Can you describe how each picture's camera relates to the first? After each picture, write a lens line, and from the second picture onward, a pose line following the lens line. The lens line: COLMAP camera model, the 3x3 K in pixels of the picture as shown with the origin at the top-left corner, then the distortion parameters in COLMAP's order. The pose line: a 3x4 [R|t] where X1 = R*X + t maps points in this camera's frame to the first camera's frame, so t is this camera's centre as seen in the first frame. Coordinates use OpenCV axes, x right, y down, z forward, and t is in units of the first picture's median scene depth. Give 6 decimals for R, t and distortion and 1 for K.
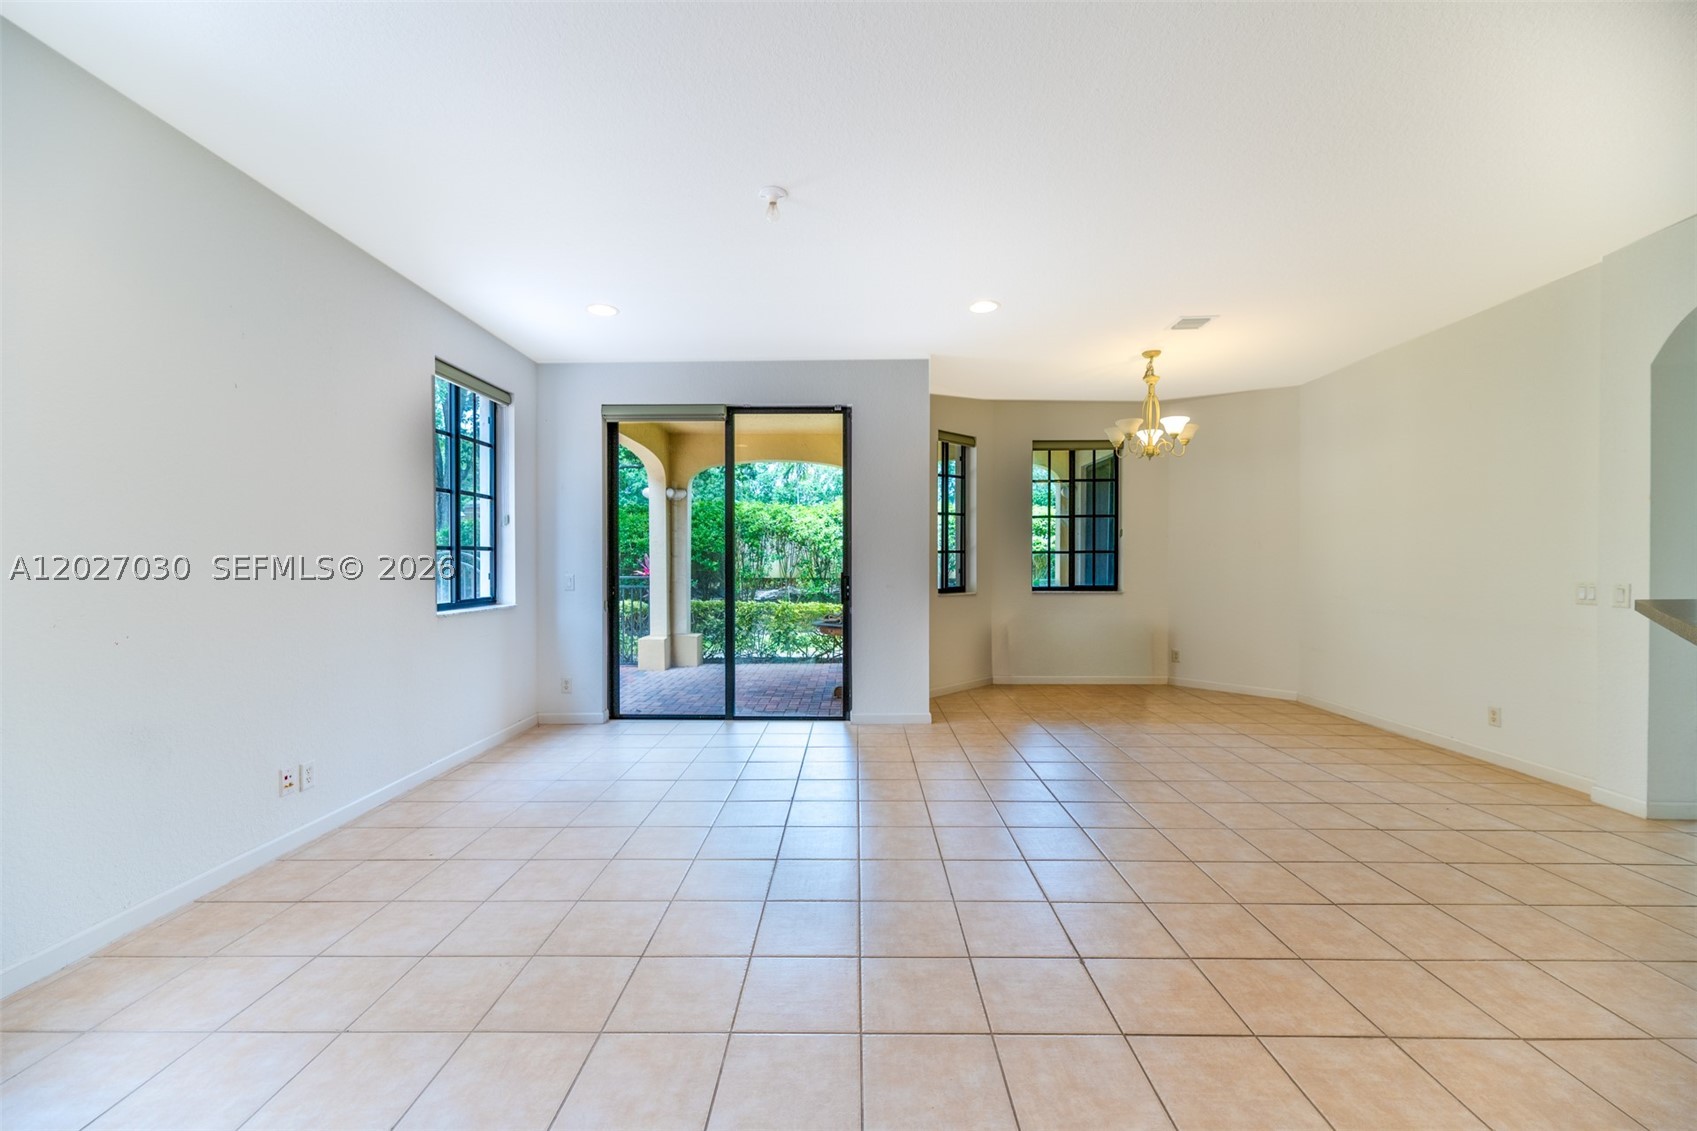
lens RADIAL K [[670.4, 0, 848.5], [0, 670.4, 565.5], [0, 0, 1]] dist [0.000342, -0.000022]
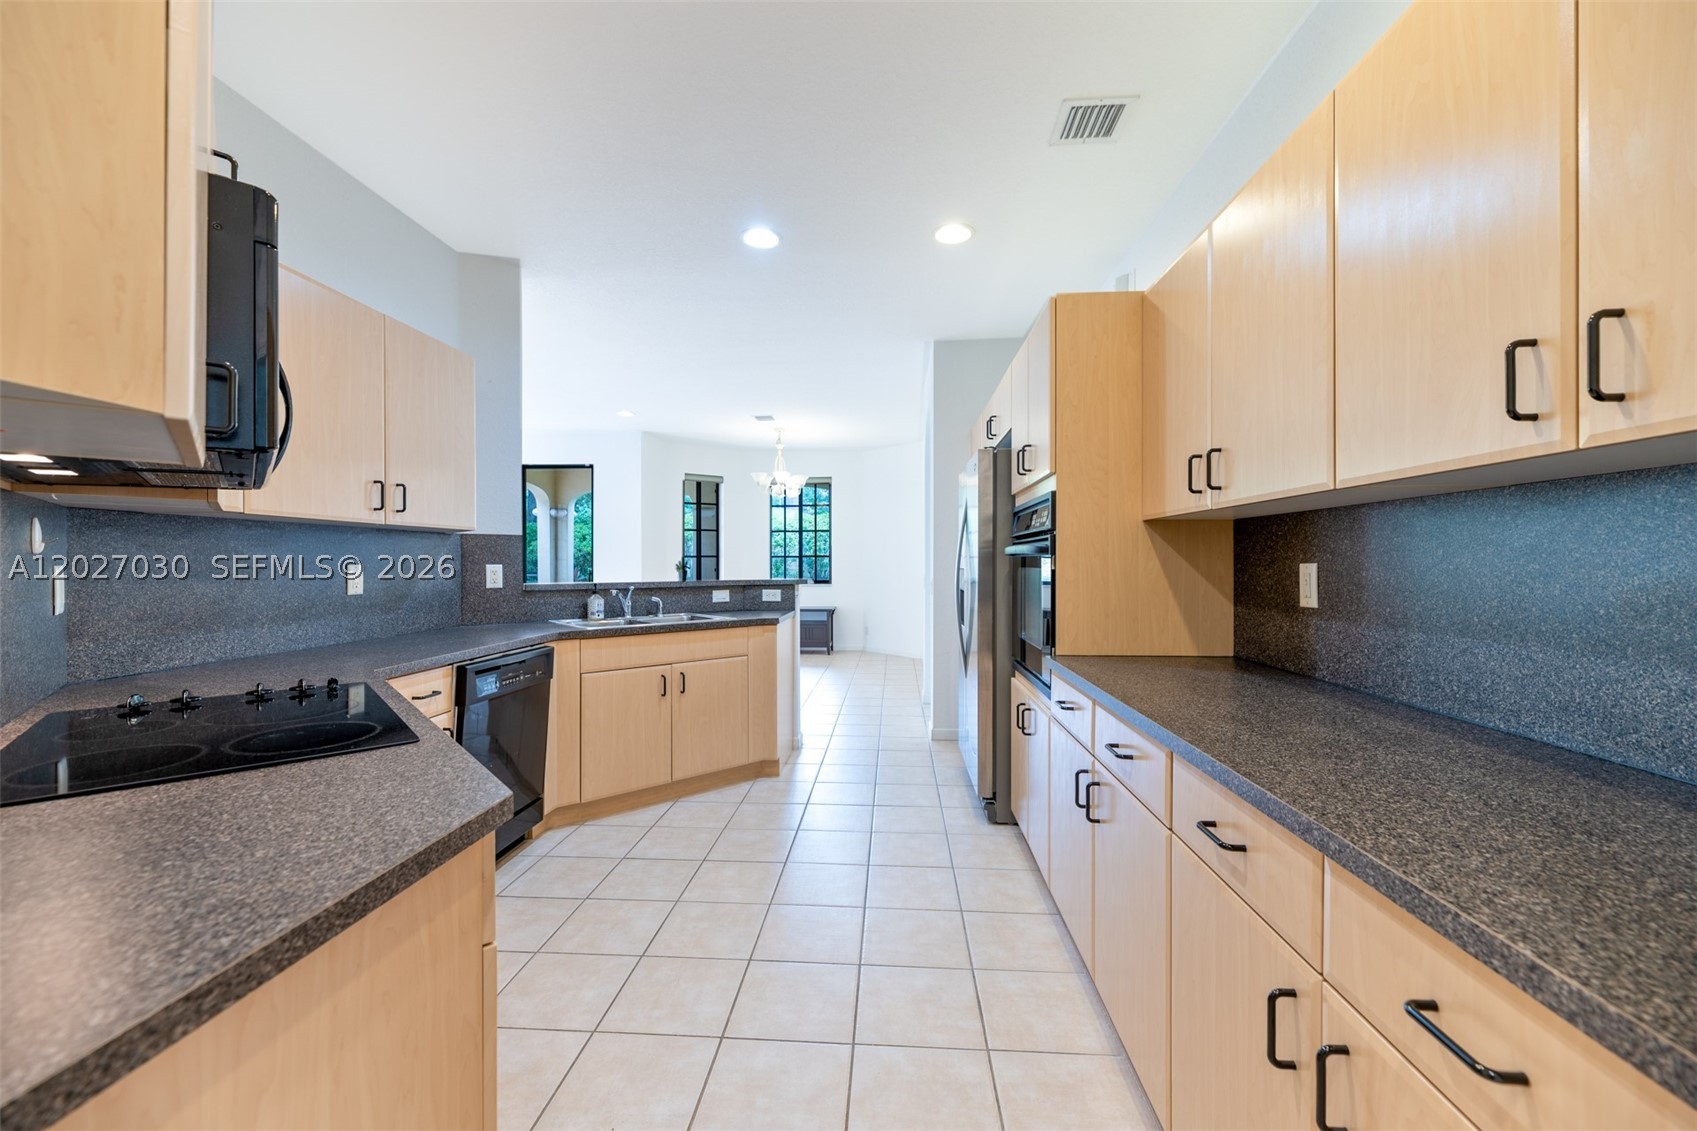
lens RADIAL K [[674.6, 0, 844.5], [0, 674.6, 559.4], [0, 0, 1]] dist [0.014076, 0.000054]
pose [[0.997629, 0.002081, -0.068784, 1.209399], [-0.002955, 0.999916, -0.012605, 0.007576], [0.068752, 0.012778, 0.997552, -0.941673]]
